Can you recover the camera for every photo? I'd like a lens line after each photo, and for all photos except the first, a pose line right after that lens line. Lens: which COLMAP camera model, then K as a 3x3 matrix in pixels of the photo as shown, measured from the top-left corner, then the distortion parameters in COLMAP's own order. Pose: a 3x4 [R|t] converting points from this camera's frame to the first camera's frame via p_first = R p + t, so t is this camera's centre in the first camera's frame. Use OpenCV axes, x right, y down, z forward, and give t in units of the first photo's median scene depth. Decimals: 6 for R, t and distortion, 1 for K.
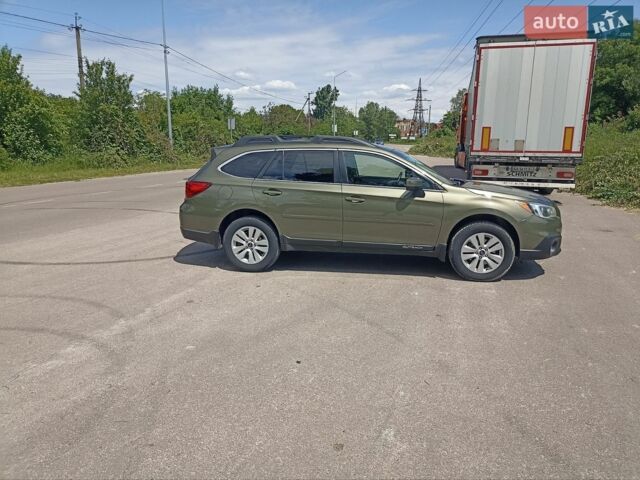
lens RADIAL K [[478.7, 0, 302.8], [0, 478.7, 239.2], [0, 0, 1]] dist [0.034859, -0.002281]
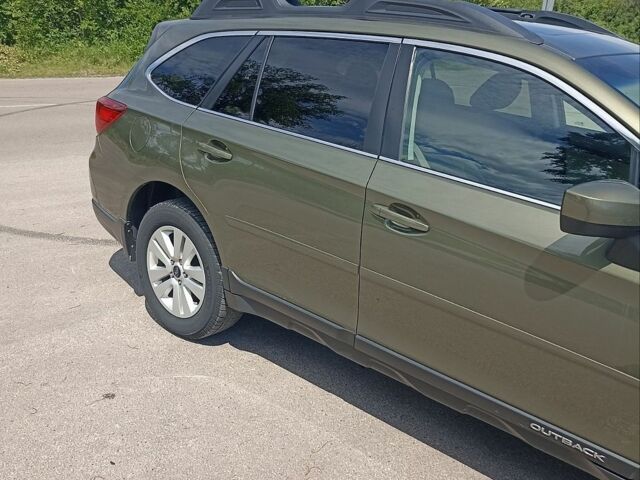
lens RADIAL K [[616.1, 0, 317.5], [0, 616.1, 250.8], [0, 0, 1]] dist [0.017199, -0.006309]
pose [[0.849030, 0.225921, -0.477606, 0.237494], [-0.156073, 0.970871, 0.181802, -0.118651], [0.504766, -0.079814, 0.859559, 0.612512]]
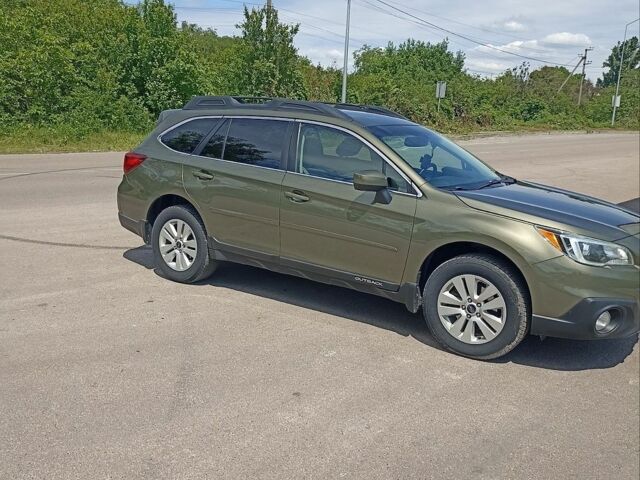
lens RADIAL K [[620.9, 0, 320.0], [0, 620.9, 240.0], [0, 0, 1]] dist [0.056751, -0.006819]
pose [[0.910697, 0.127387, -0.392941, 0.458117], [-0.128344, 0.991440, 0.023958, -0.045544], [0.392630, 0.028613, 0.919251, 0.212763]]
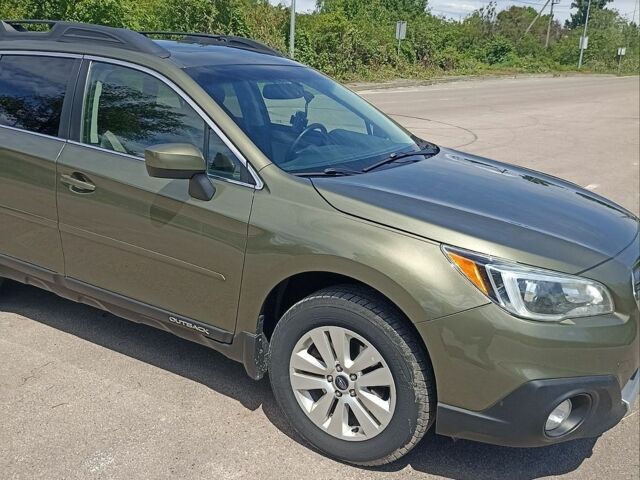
lens RADIAL K [[610.7, 0, 320.0], [0, 610.7, 240.0], [0, 0, 1]] dist [0.048600, -0.013743]
pose [[0.928357, 0.144207, -0.342576, 0.459277], [-0.114541, 0.987809, 0.105417, -0.108184], [0.353602, -0.058626, 0.933557, 0.551341]]
